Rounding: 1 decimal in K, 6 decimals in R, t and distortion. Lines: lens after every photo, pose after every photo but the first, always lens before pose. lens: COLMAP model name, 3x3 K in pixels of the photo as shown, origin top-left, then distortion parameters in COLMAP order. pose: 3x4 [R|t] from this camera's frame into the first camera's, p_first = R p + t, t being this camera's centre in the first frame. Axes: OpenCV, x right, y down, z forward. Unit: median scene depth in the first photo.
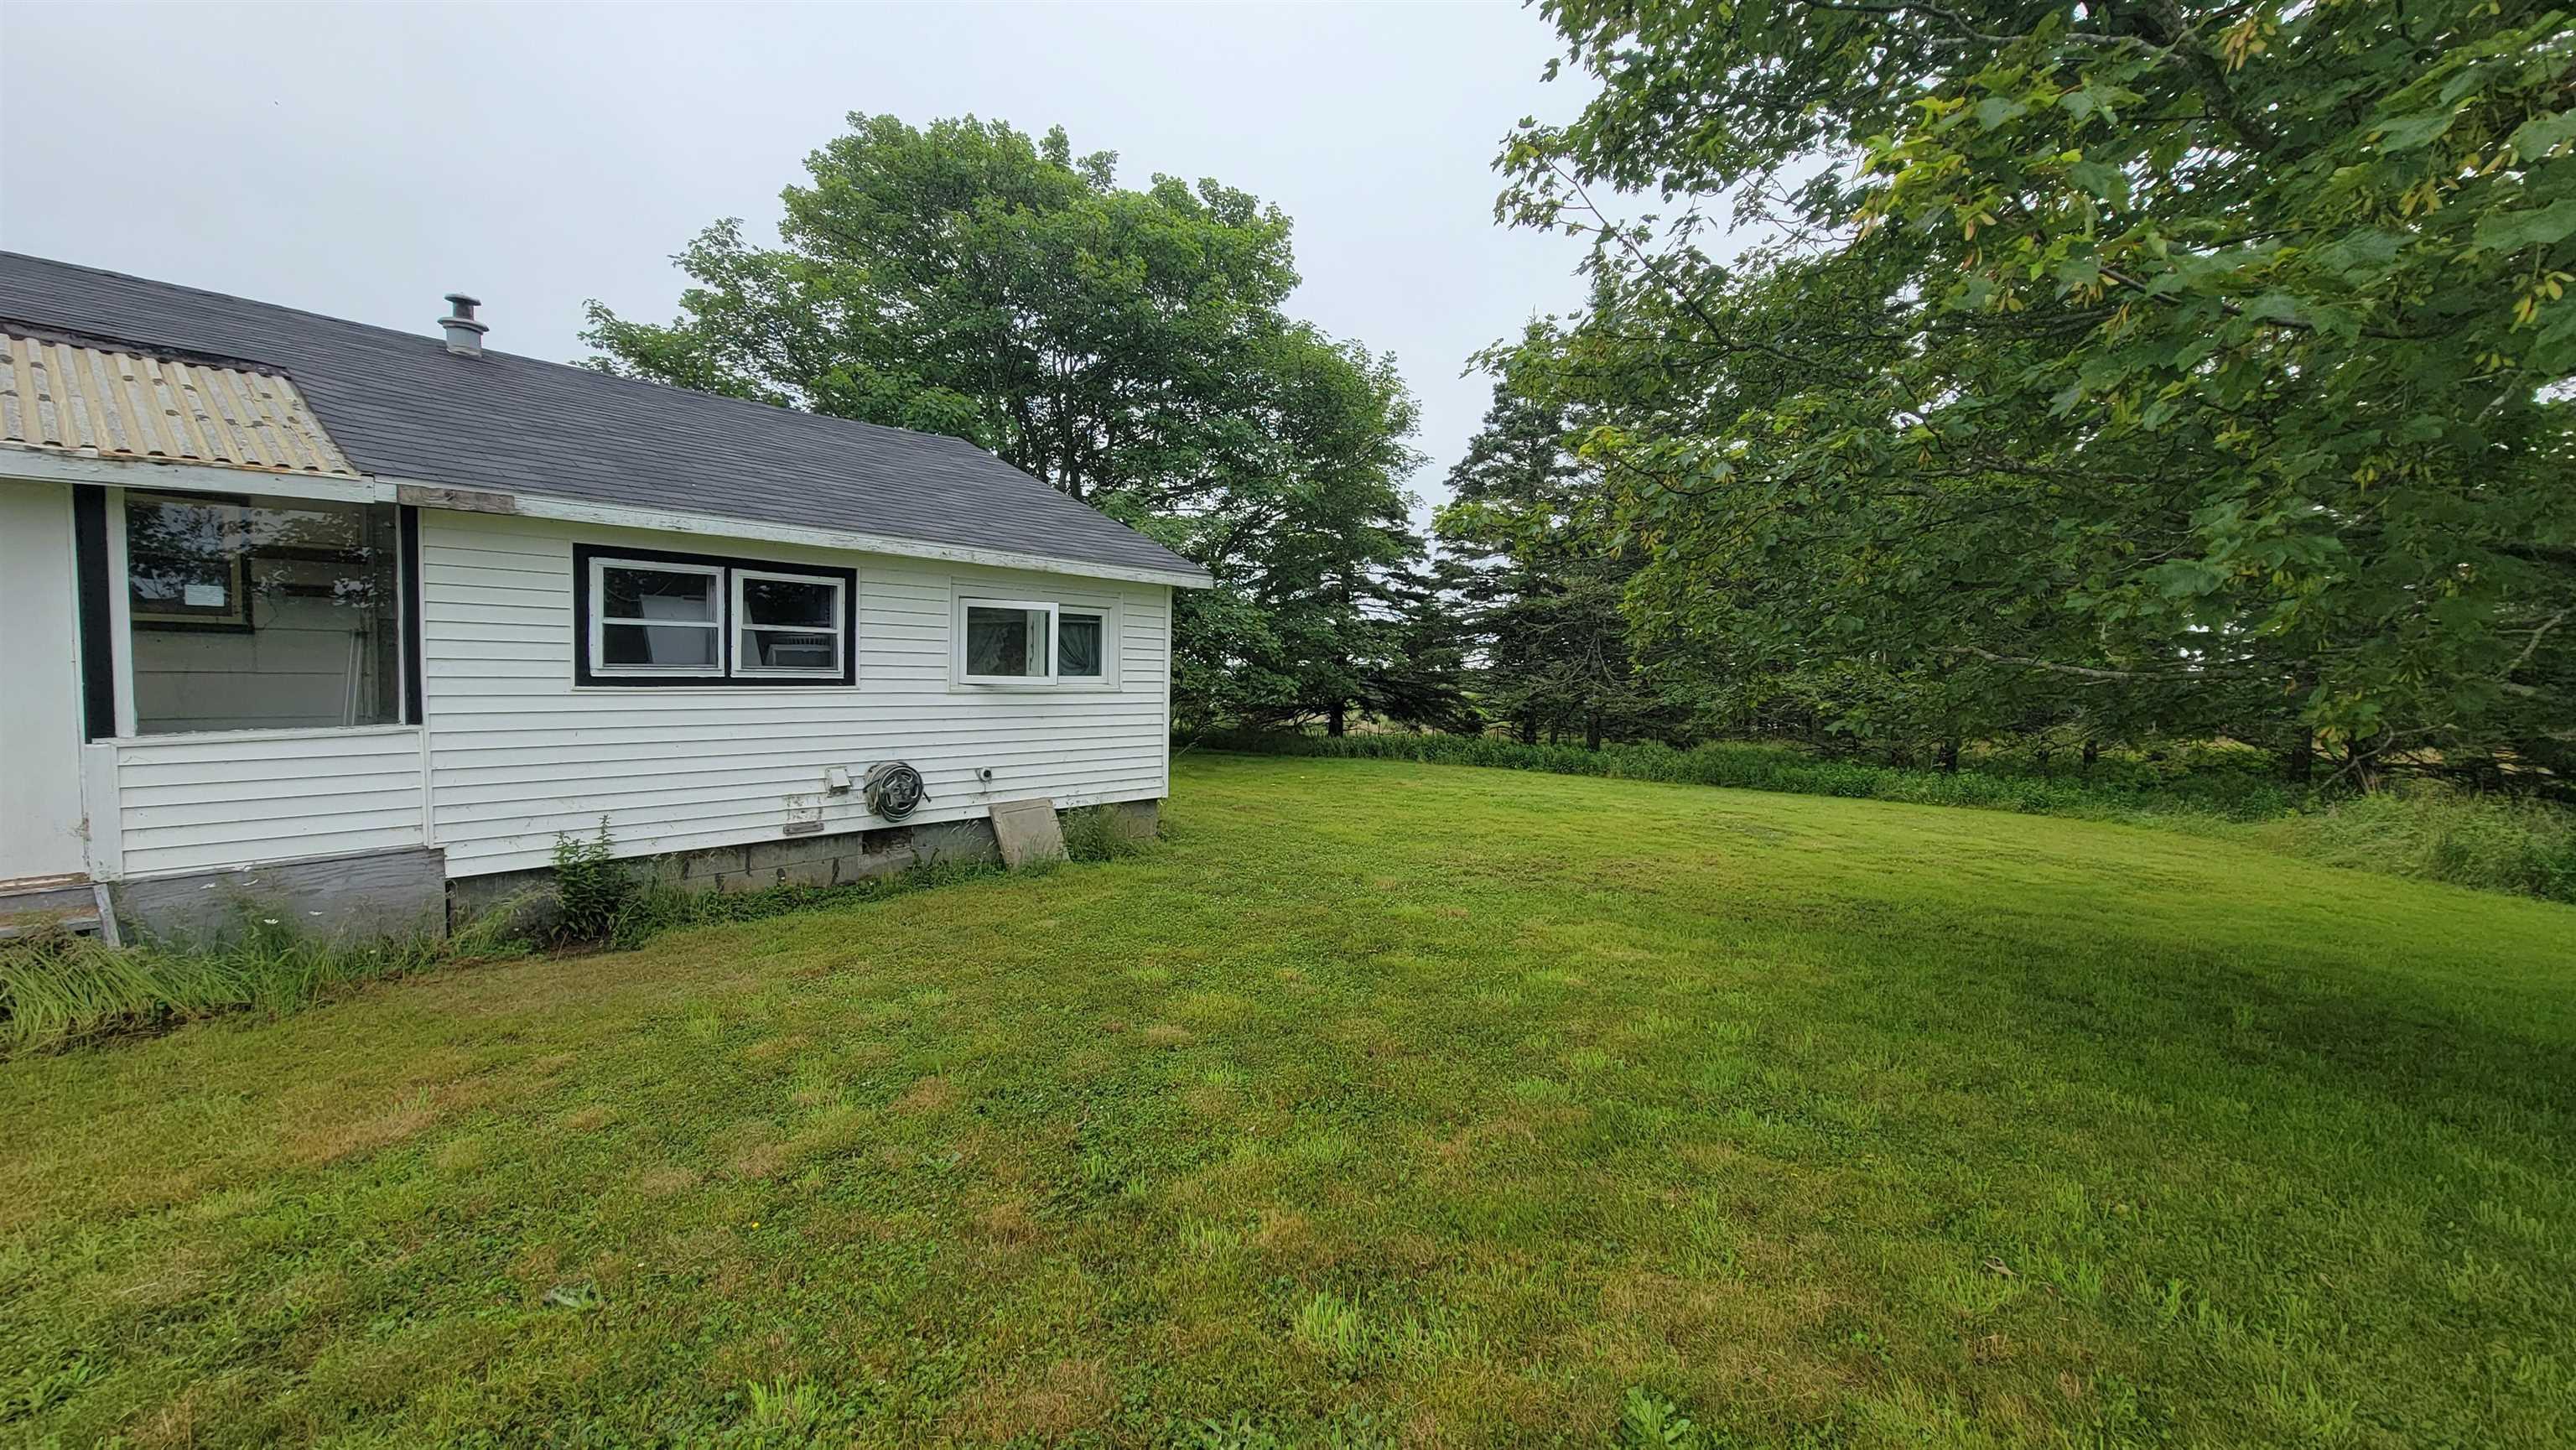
lens RADIAL K [[1055.2, 0, 1293.9], [0, 1055.2, 726.2], [0, 0, 1]] dist [-0.001266, 0.001666]
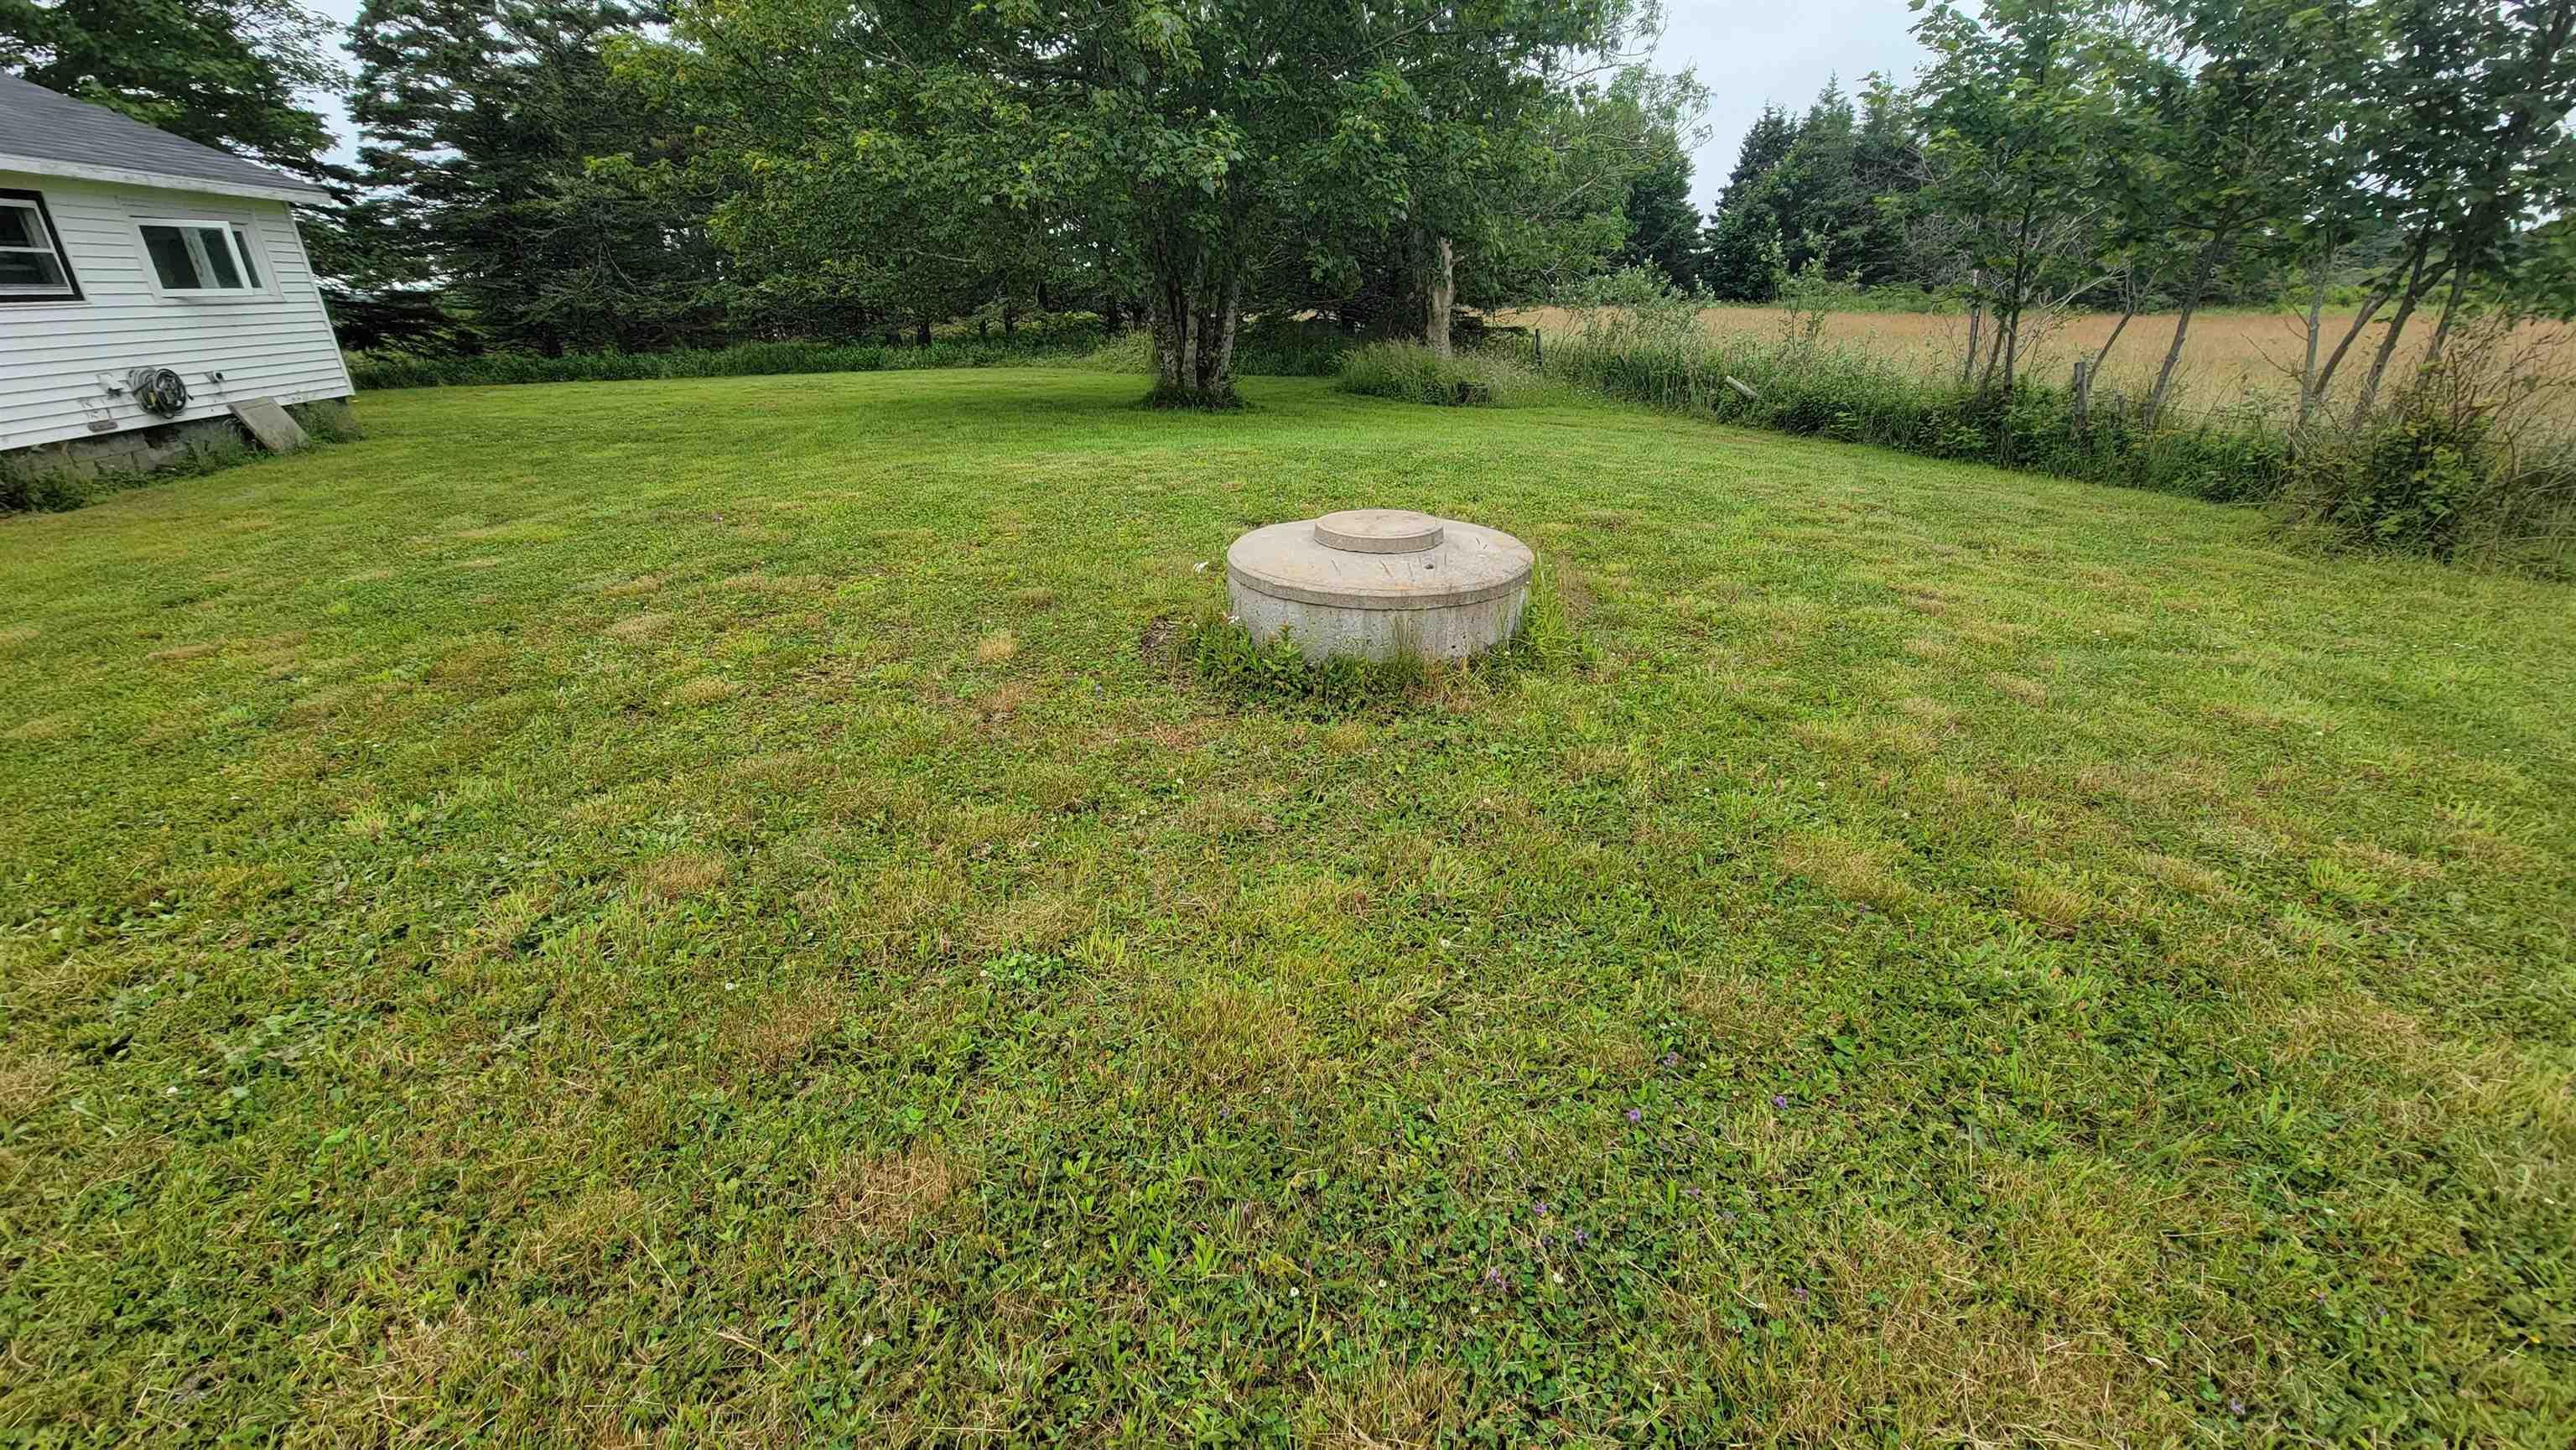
lens RADIAL K [[1055.2, 0, 1293.9], [0, 1055.2, 726.2], [0, 0, 1]] dist [-0.001266, 0.001666]
pose [[0.642164, -0.331248, 0.691304, -0.463880], [0.073697, 0.924317, 0.374441, 0.052545], [-0.763017, -0.189505, 0.617975, -0.768676]]
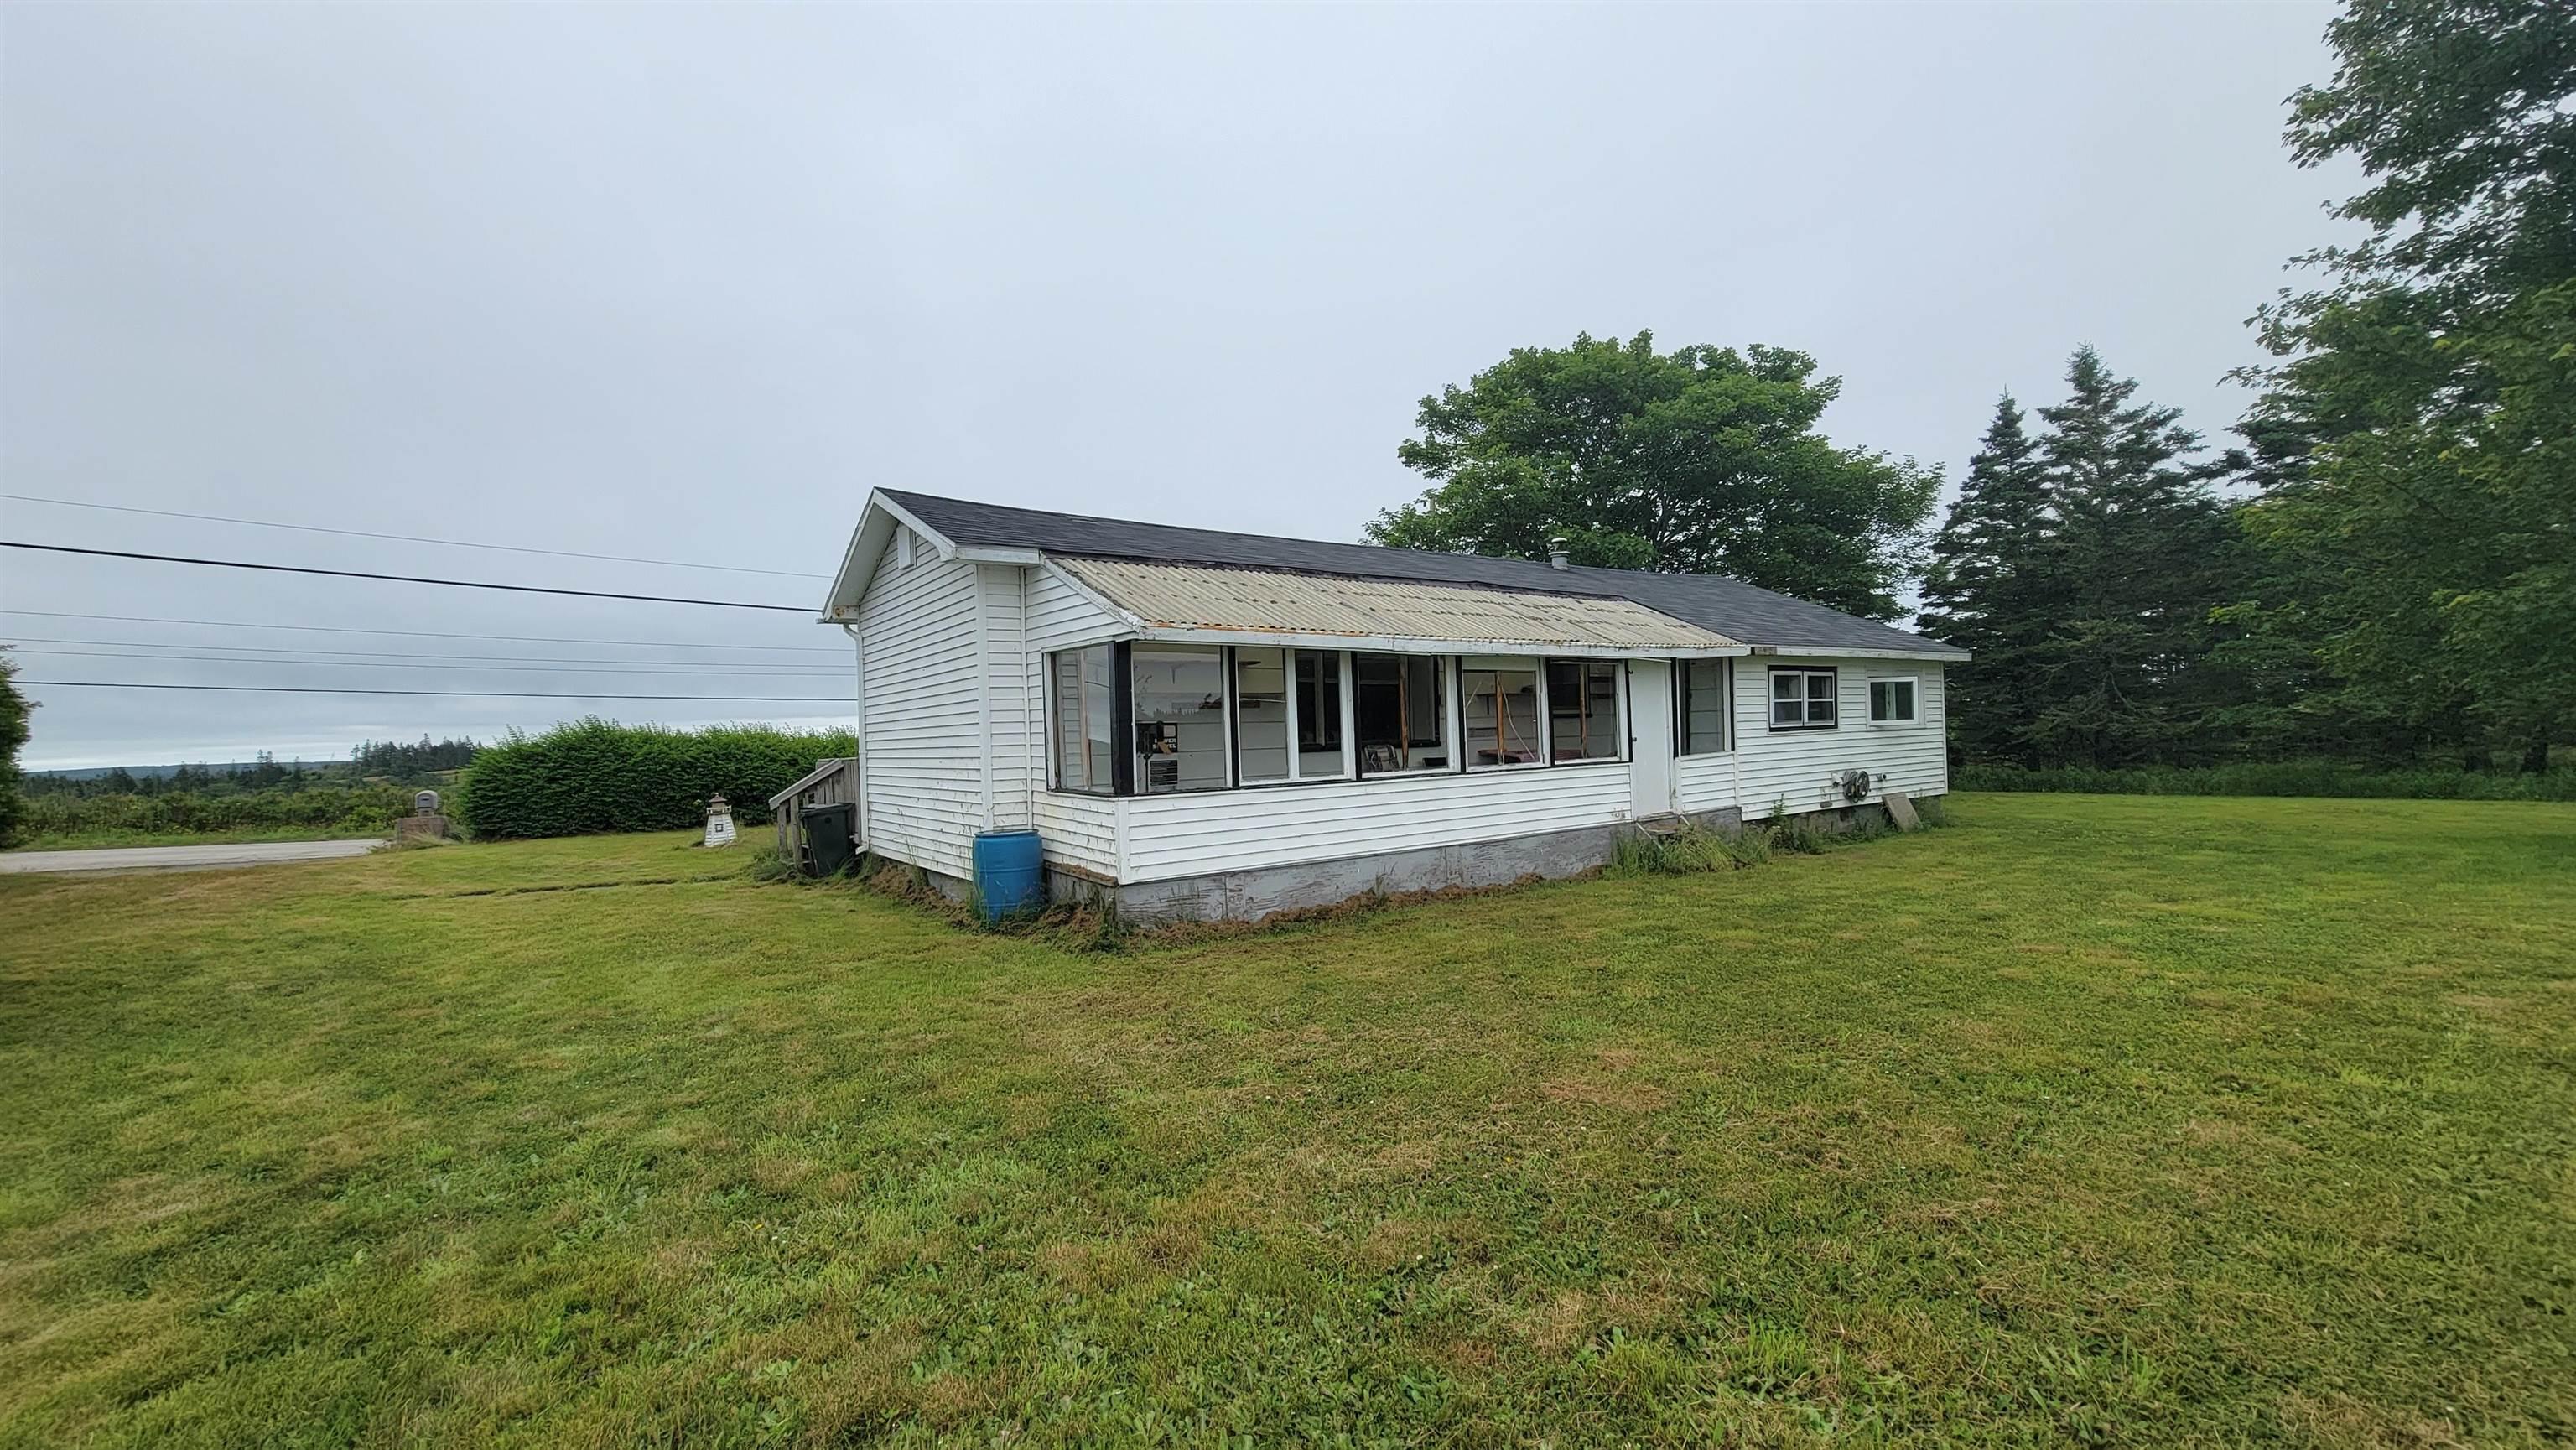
lens RADIAL K [[1055.2, 0, 1293.9], [0, 1055.2, 726.2], [0, 0, 1]] dist [-0.001266, 0.001666]
pose [[0.960481, -0.058685, -0.272089, -0.736328], [0.041667, 0.996821, -0.067910, 0.038634], [0.275209, 0.053889, 0.959873, -0.930881]]
